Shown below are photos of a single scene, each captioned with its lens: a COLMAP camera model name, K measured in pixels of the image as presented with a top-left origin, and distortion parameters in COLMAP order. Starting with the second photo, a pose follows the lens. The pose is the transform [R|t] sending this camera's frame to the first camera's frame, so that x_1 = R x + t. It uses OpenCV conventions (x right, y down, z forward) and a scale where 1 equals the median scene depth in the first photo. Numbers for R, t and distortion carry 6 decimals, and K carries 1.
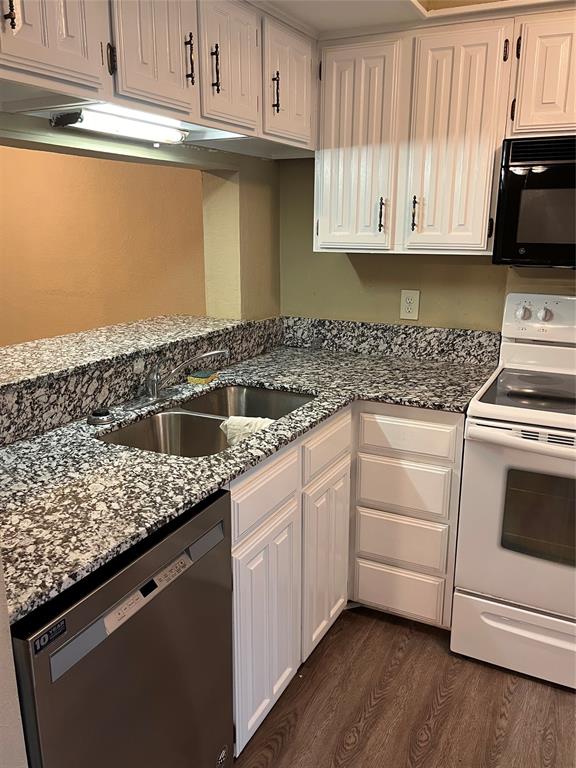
lens RADIAL K [[631.4, 0, 289.1], [0, 631.4, 384.3], [0, 0, 1]] dist [0.026788, -0.002843]
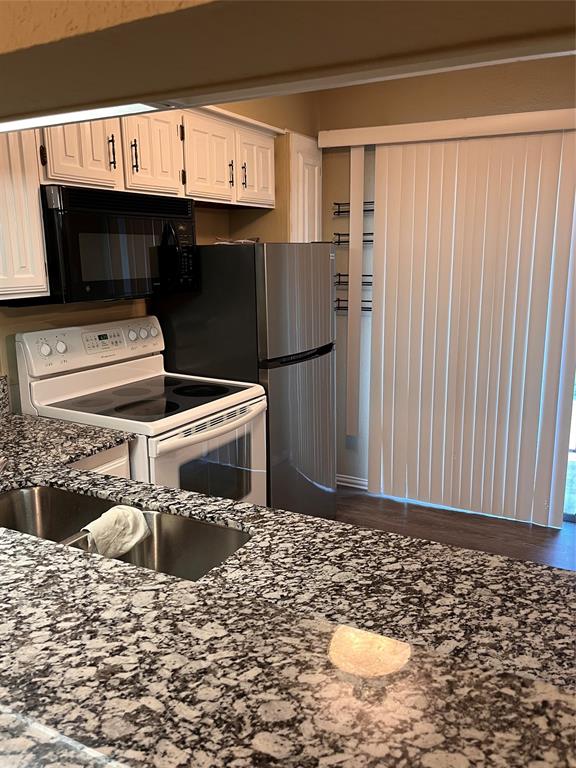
lens RADIAL K [[631.4, 0, 289.1], [0, 631.4, 386.0], [0, 0, 1]] dist [0.026788, -0.002843]
pose [[0.029483, -0.212028, 0.976819, -0.984770], [0.257949, 0.945757, 0.197500, -0.243875], [-0.965709, 0.246146, 0.082577, 0.847331]]
